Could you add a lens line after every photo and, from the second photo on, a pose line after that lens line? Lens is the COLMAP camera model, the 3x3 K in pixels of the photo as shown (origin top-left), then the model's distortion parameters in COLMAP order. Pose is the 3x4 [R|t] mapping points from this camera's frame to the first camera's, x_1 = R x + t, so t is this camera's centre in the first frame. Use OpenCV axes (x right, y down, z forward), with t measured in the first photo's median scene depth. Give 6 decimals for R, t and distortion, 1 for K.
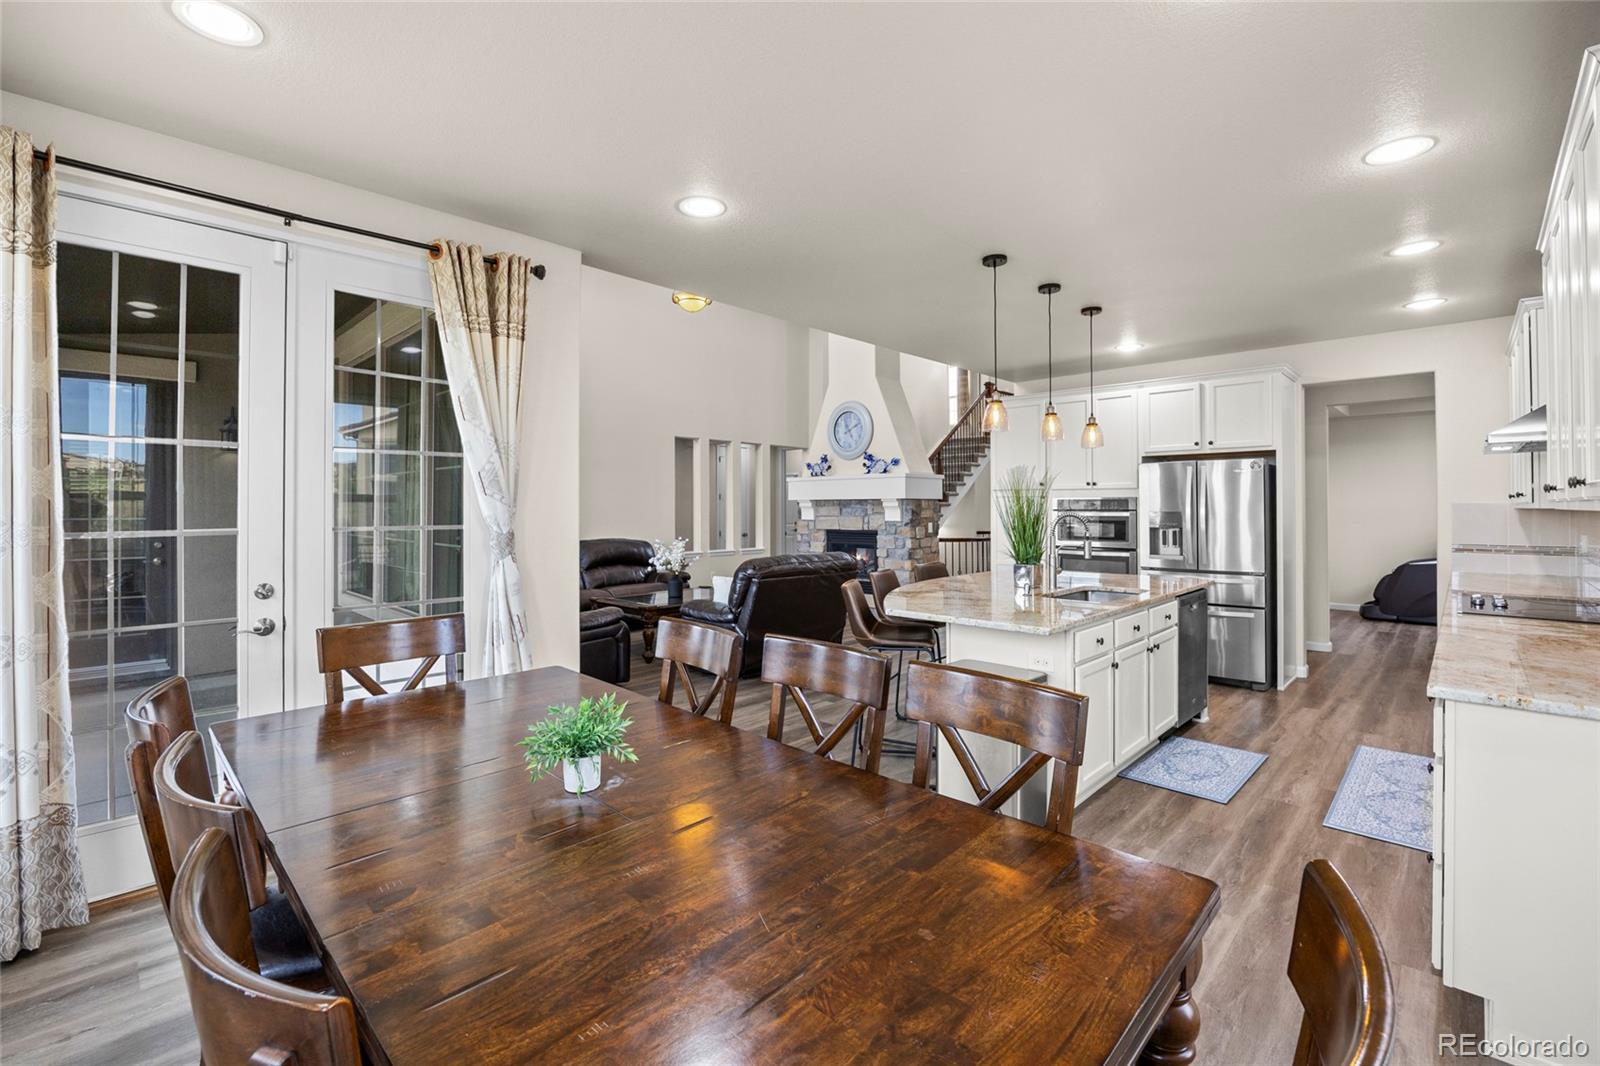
lens RADIAL K [[708.5, 0, 784.1], [0, 708.5, 500.4], [0, 0, 1]] dist [-0.024129, 0.003247]
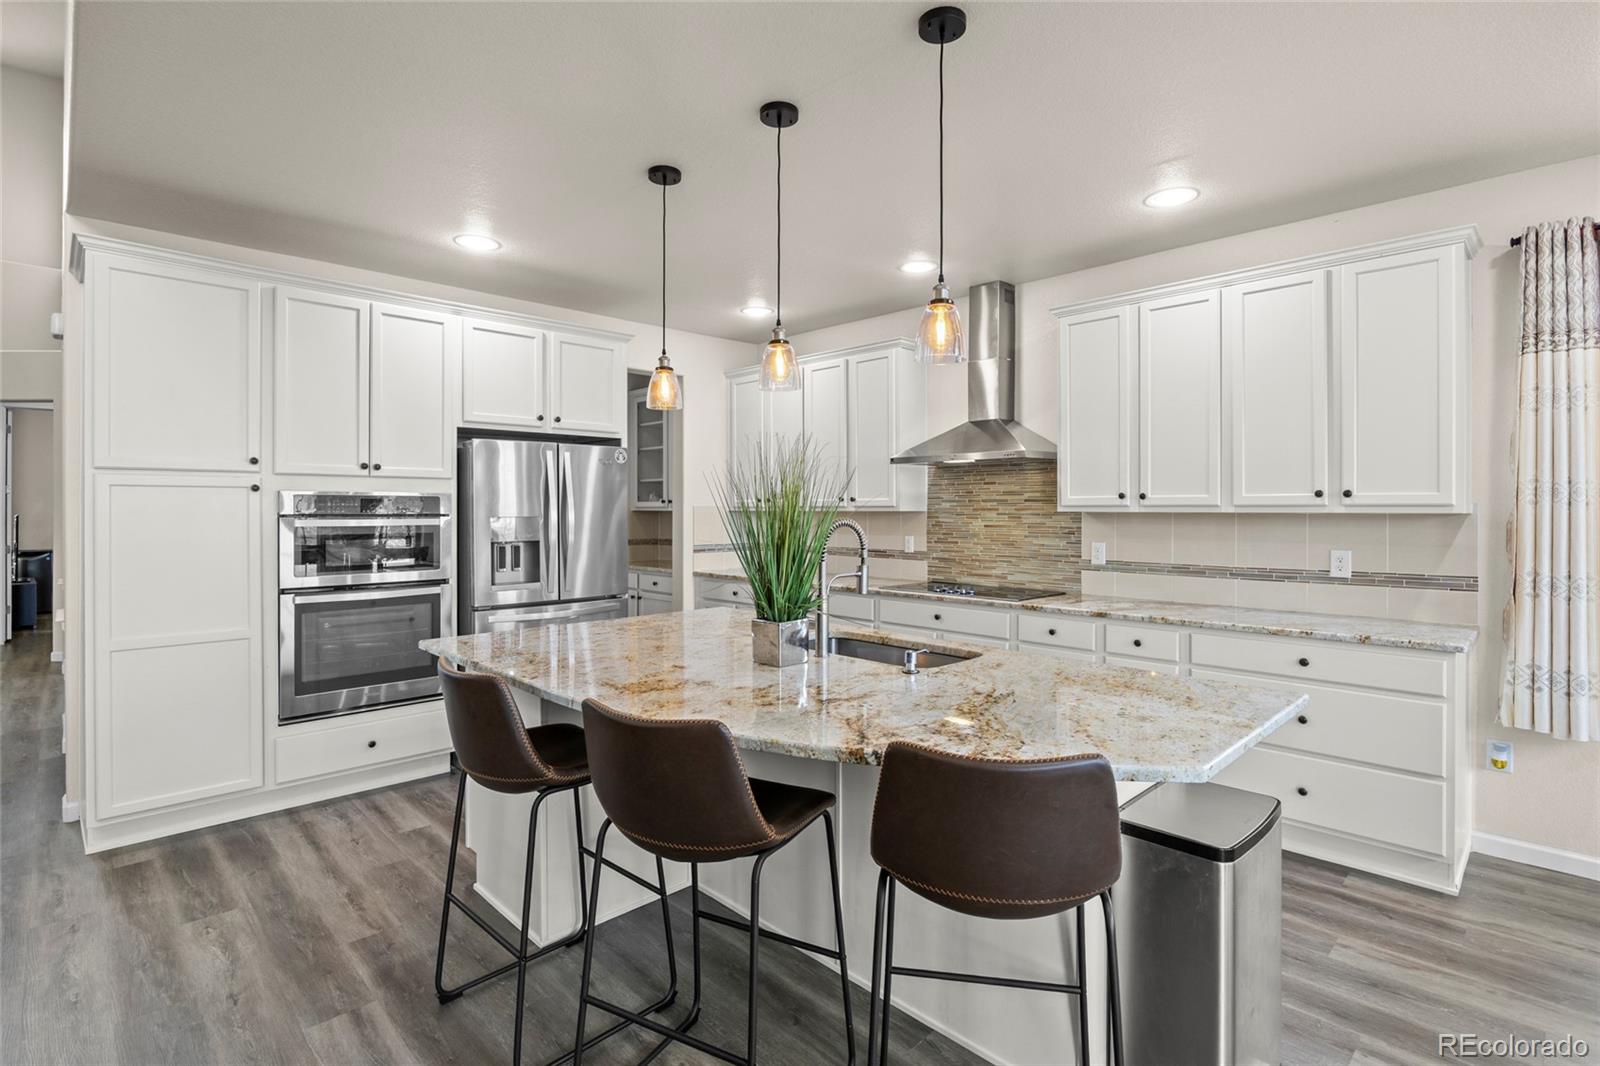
lens RADIAL K [[766.9, 0, 830.4], [0, 766.9, 510.4], [0, 0, 1]] dist [-0.015558, 0.001178]
pose [[-0.006789, -0.000213, 0.999977, -0.107465], [-0.009428, 0.999956, 0.000149, 0.004868], [-0.999933, -0.009426, -0.006791, 0.475702]]
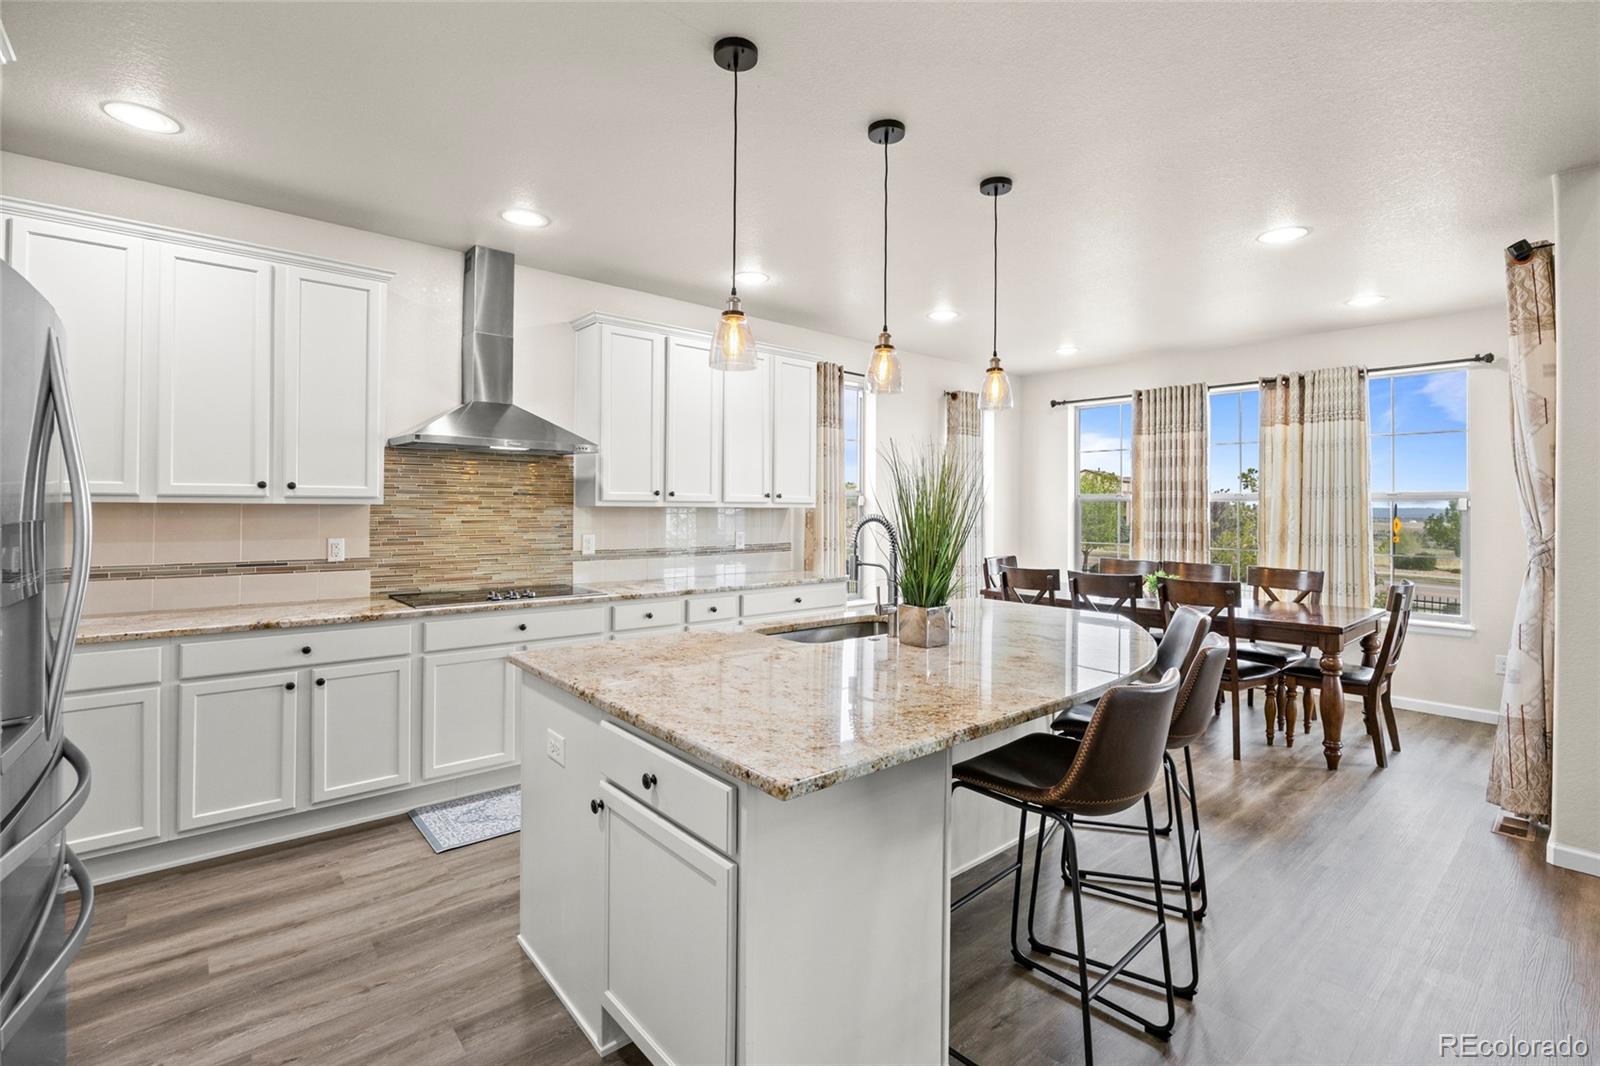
lens RADIAL K [[708.5, 0, 786.4], [0, 708.5, 501.3], [0, 0, 1]] dist [-0.024129, 0.003247]
pose [[-0.995911, -0.007879, 0.089990, 0.204826], [-0.009309, 0.999837, -0.015480, 0.007380], [-0.089853, -0.016254, -0.995822, 0.781394]]
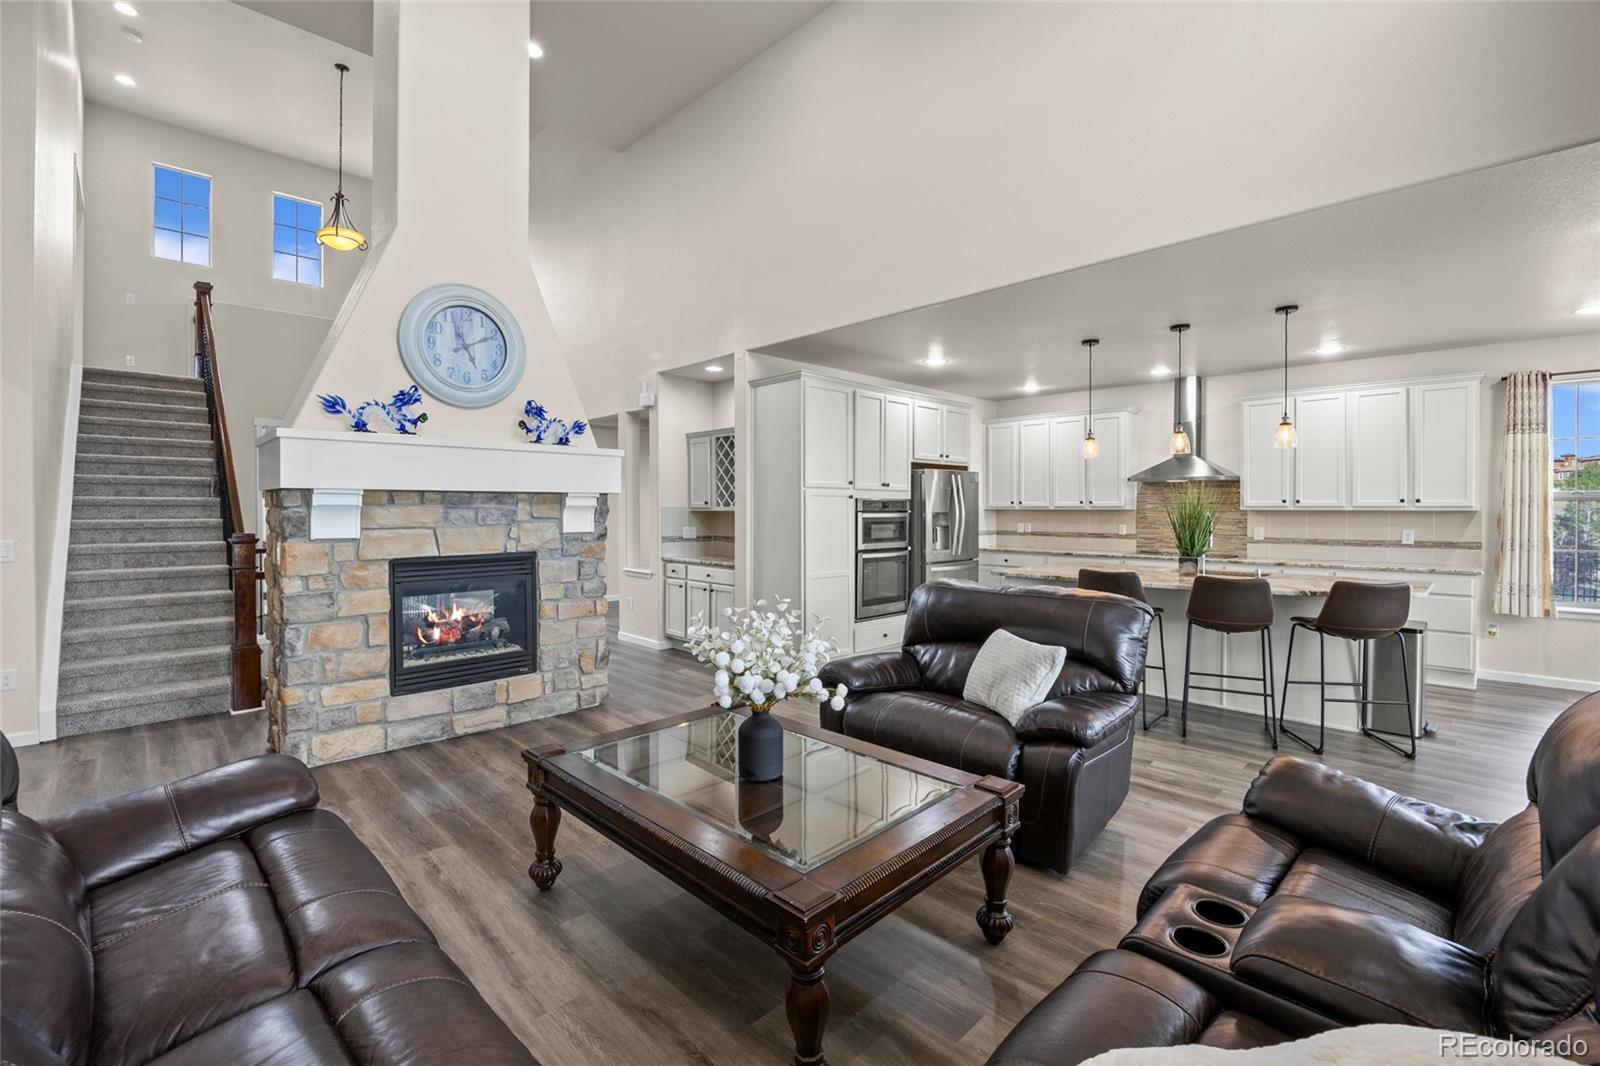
lens RADIAL K [[708.5, 0, 815.9], [0, 708.5, 518.1], [0, 0, 1]] dist [-0.024129, 0.003247]
pose [[-0.011681, -0.011932, 0.999861, -0.410060], [-0.010147, 0.999879, 0.011814, 0.009225], [-0.999880, -0.010007, -0.011800, 0.814978]]
